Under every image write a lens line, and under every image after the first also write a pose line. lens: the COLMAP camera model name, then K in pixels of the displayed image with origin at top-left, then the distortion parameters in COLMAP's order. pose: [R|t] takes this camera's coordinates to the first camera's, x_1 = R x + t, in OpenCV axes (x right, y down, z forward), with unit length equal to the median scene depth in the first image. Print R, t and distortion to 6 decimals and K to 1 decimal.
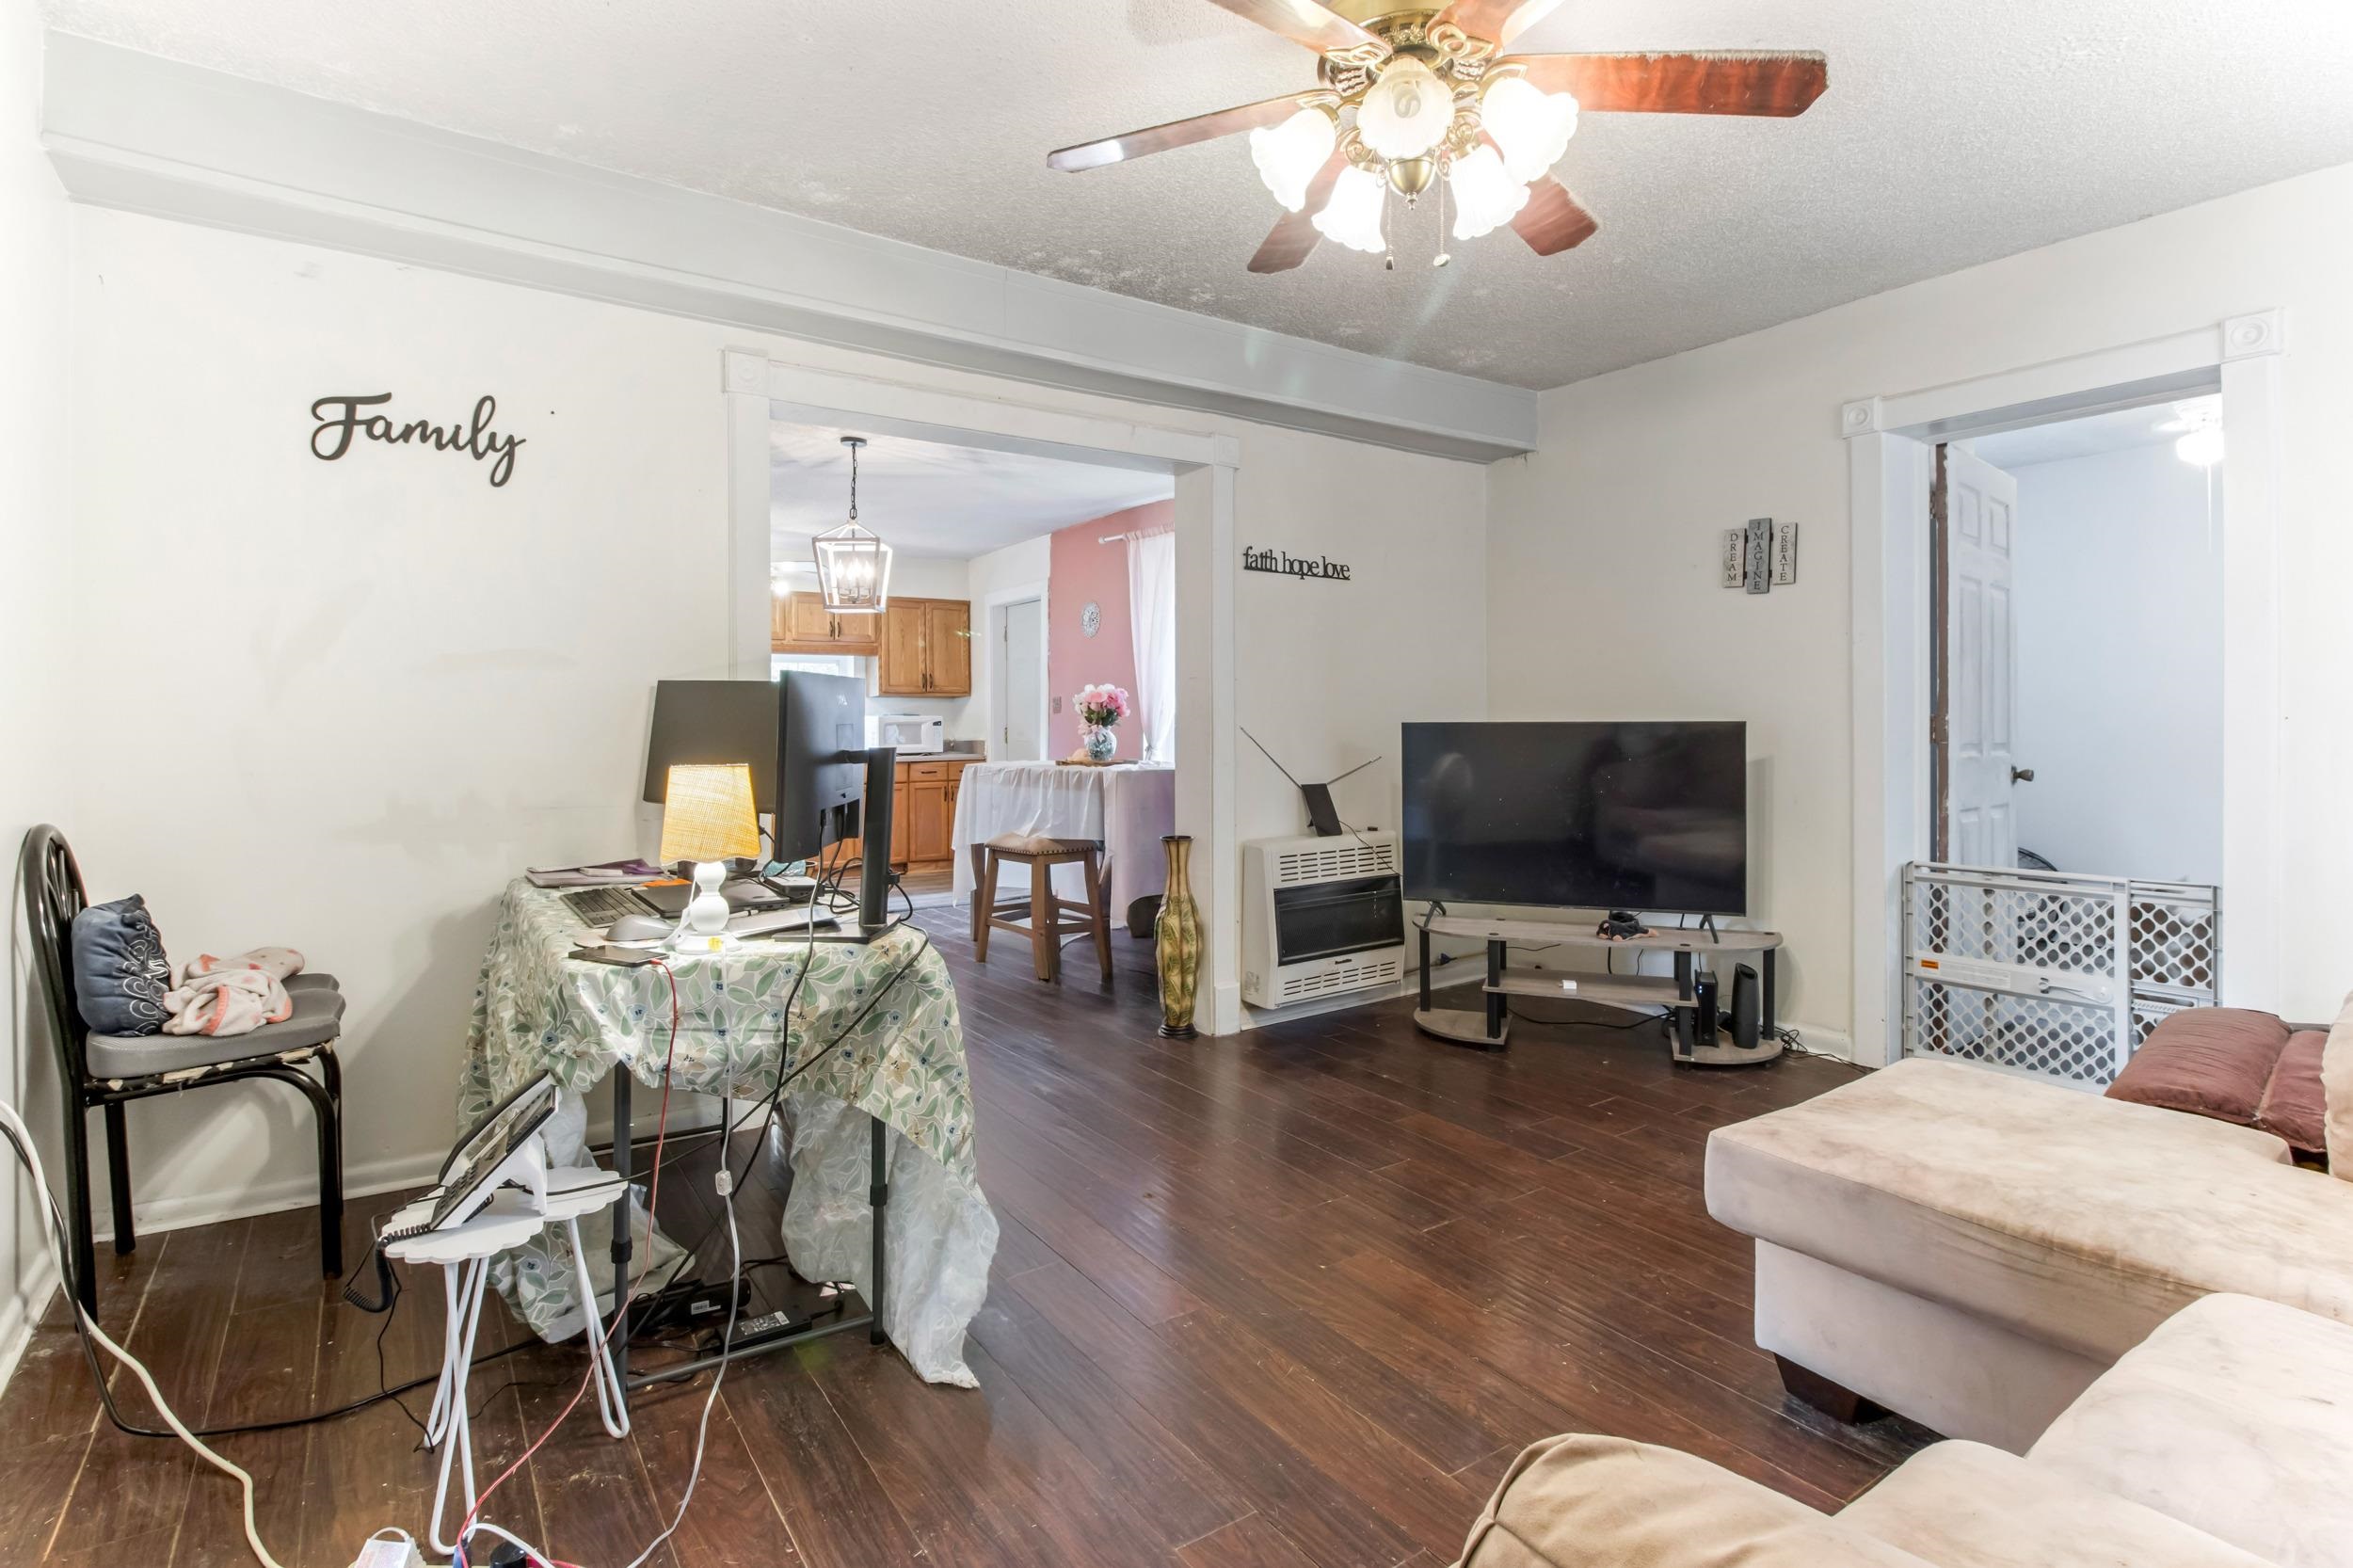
lens RADIAL K [[1137.0, 0, 1148.5], [0, 1137.0, 728.4], [0, 0, 1]] dist [0.003588, 0.000644]
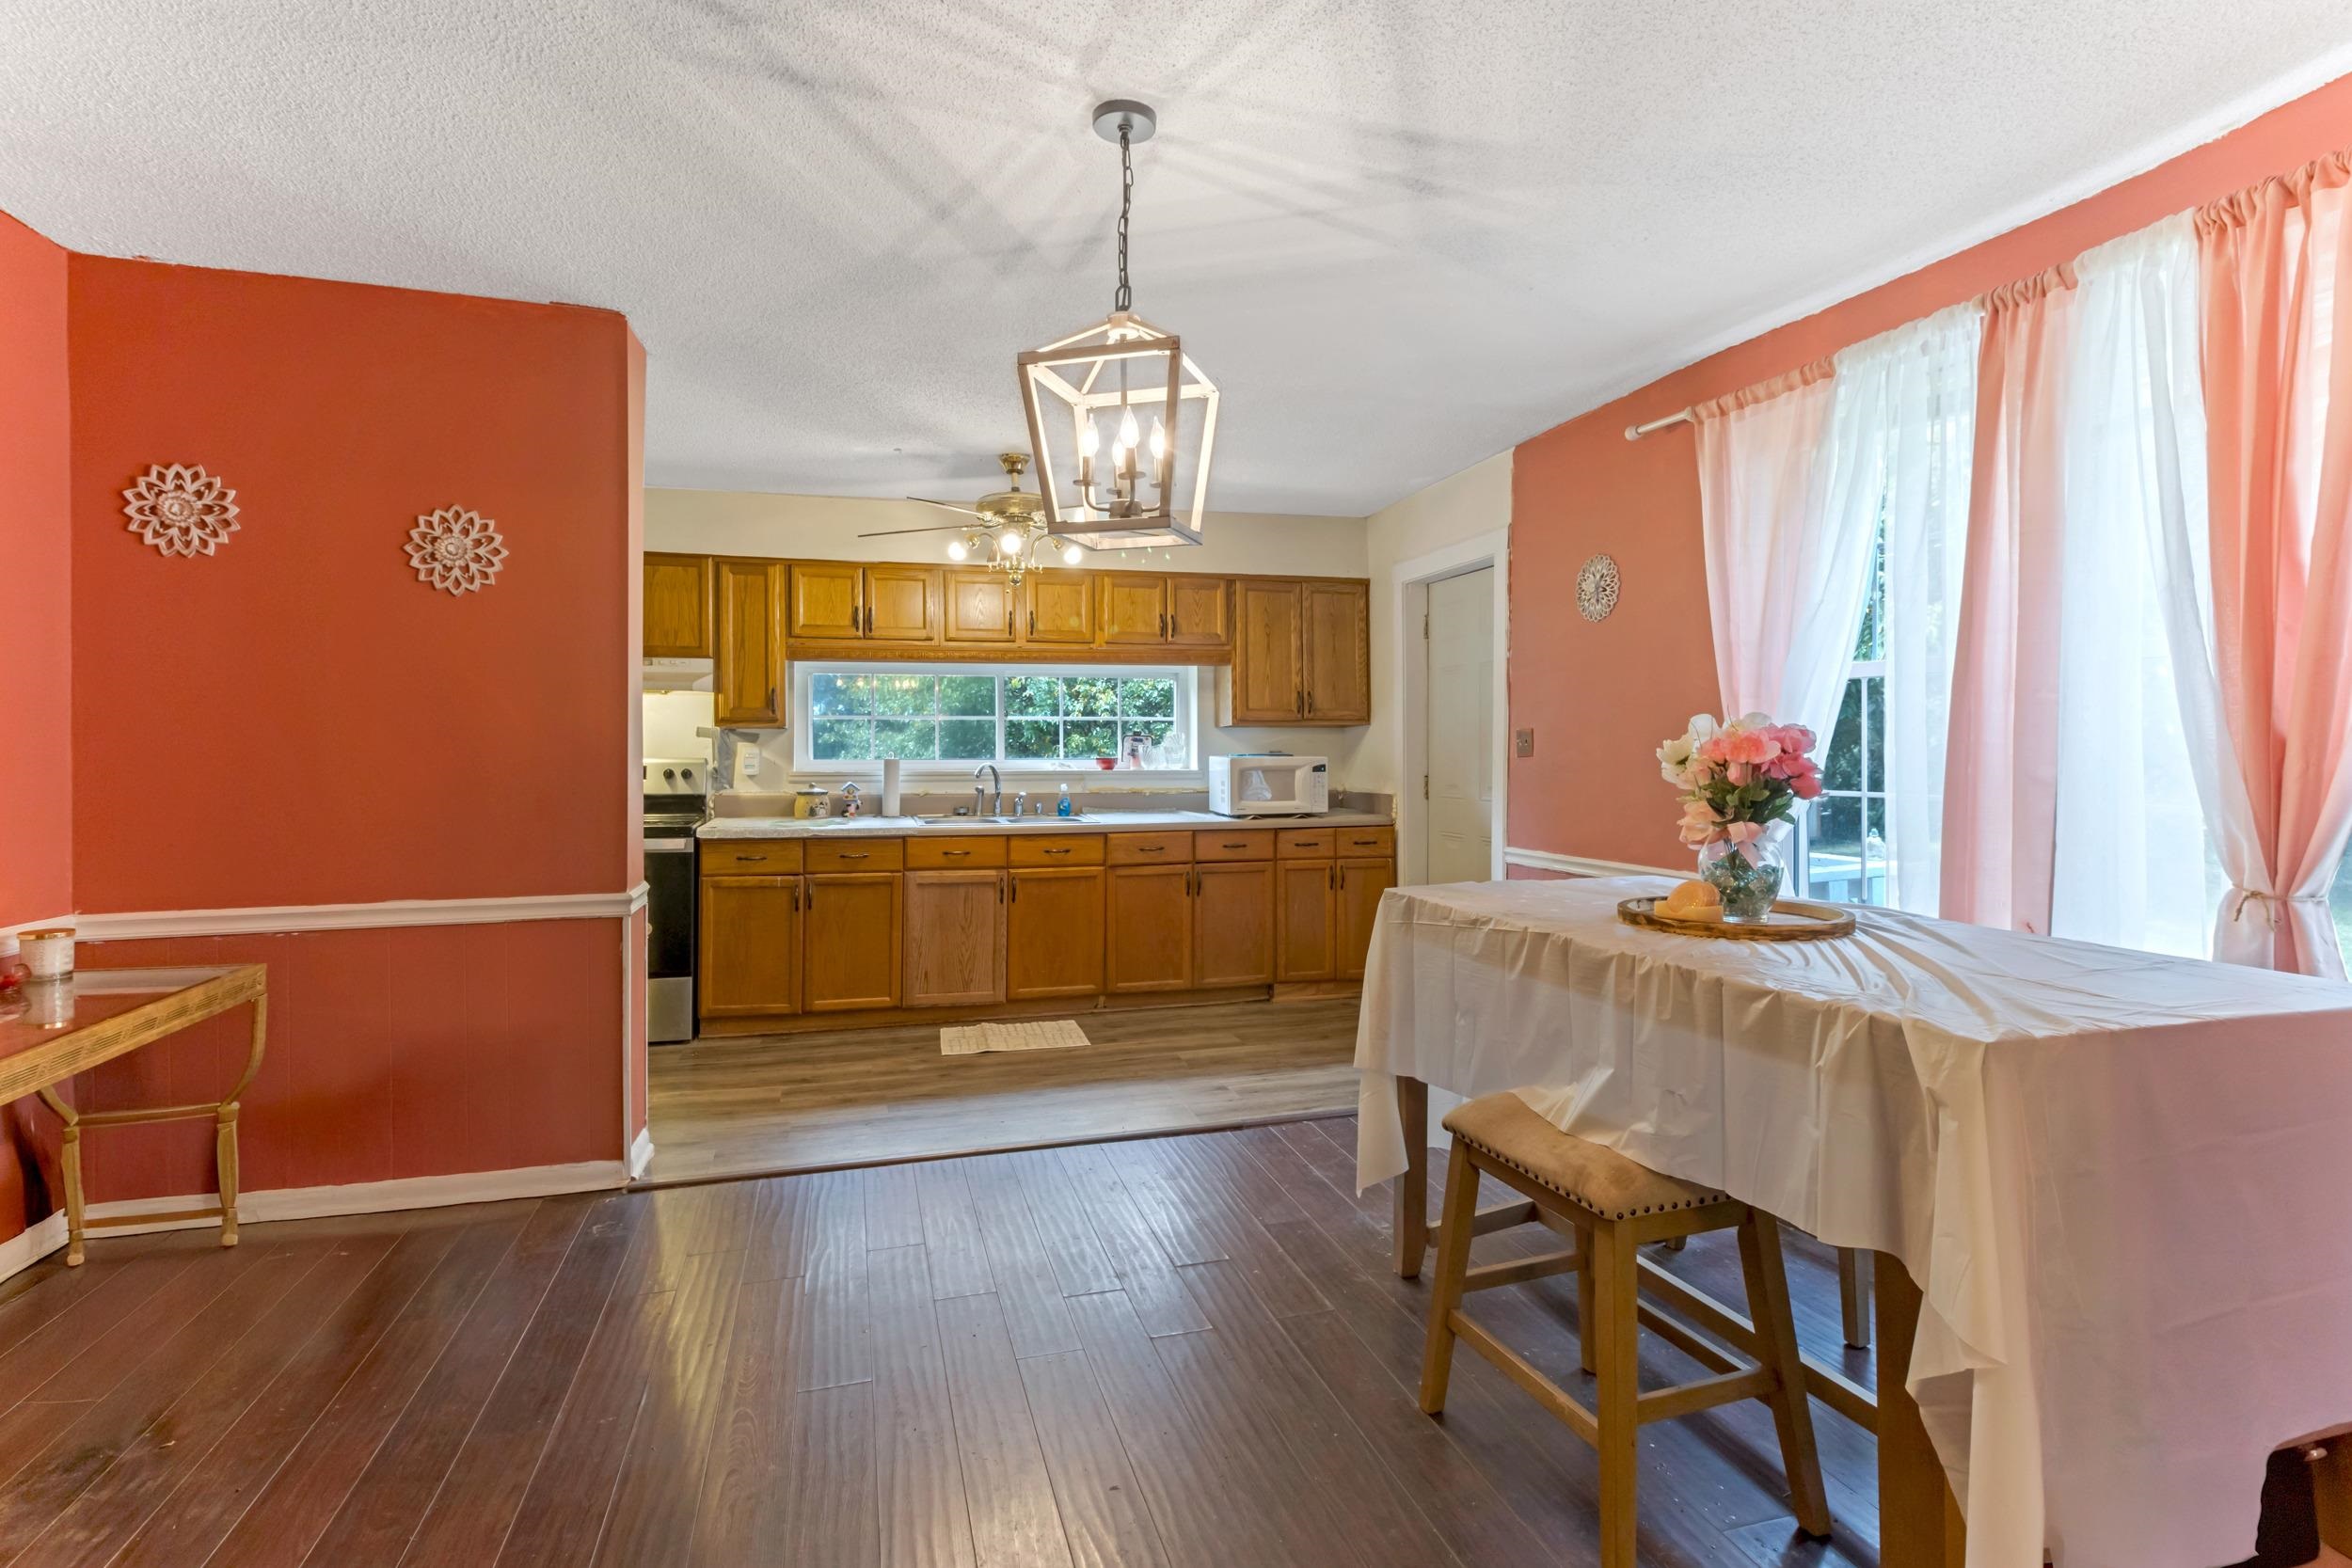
lens RADIAL K [[1136.4, 0, 1175.3], [0, 1136.4, 764.6], [0, 0, 1]] dist [0.003588, 0.000644]
pose [[0.953289, 0.005906, -0.302003, -0.070013], [-0.000625, 0.999845, 0.017581, -0.017837], [0.302061, -0.016571, 0.953145, 0.365518]]
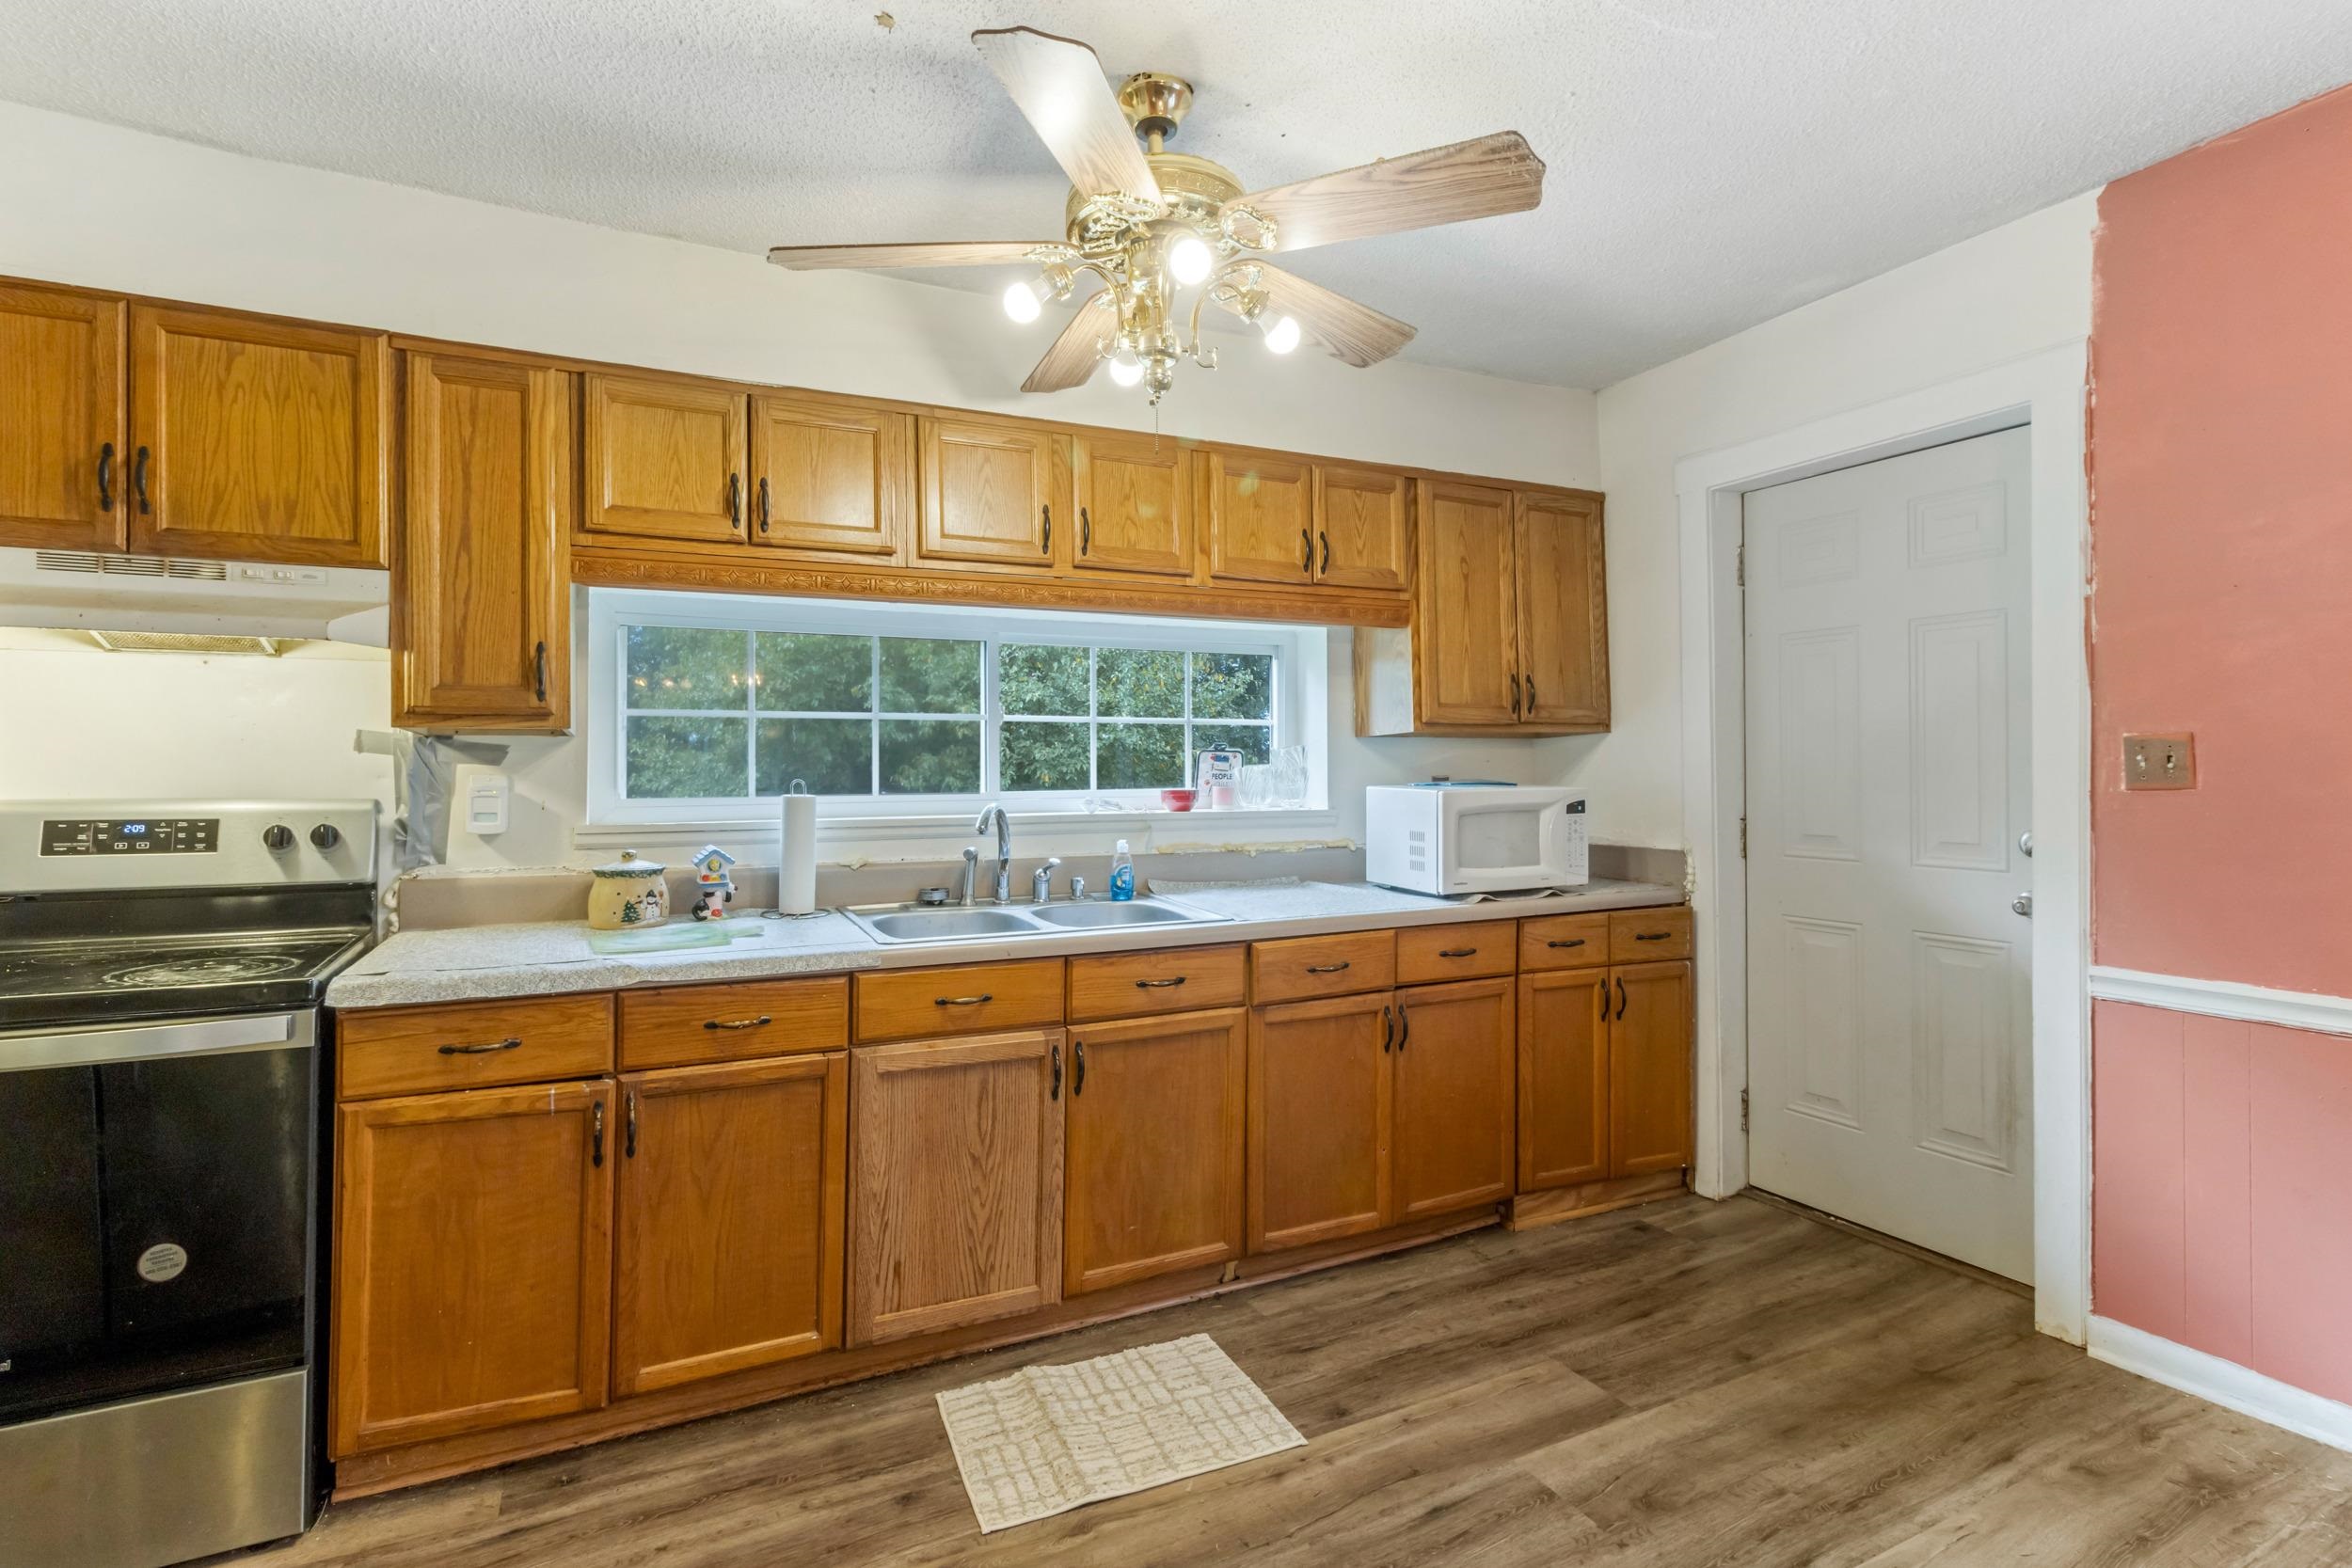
lens RADIAL K [[1136.4, 0, 1186.0], [0, 1136.4, 764.8], [0, 0, 1]] dist [0.003588, 0.000644]
pose [[0.991233, -0.001390, -0.132118, -0.265130], [0.001415, 0.999999, 0.000098, -0.018494], [0.132117, -0.000284, 0.991234, 0.625222]]
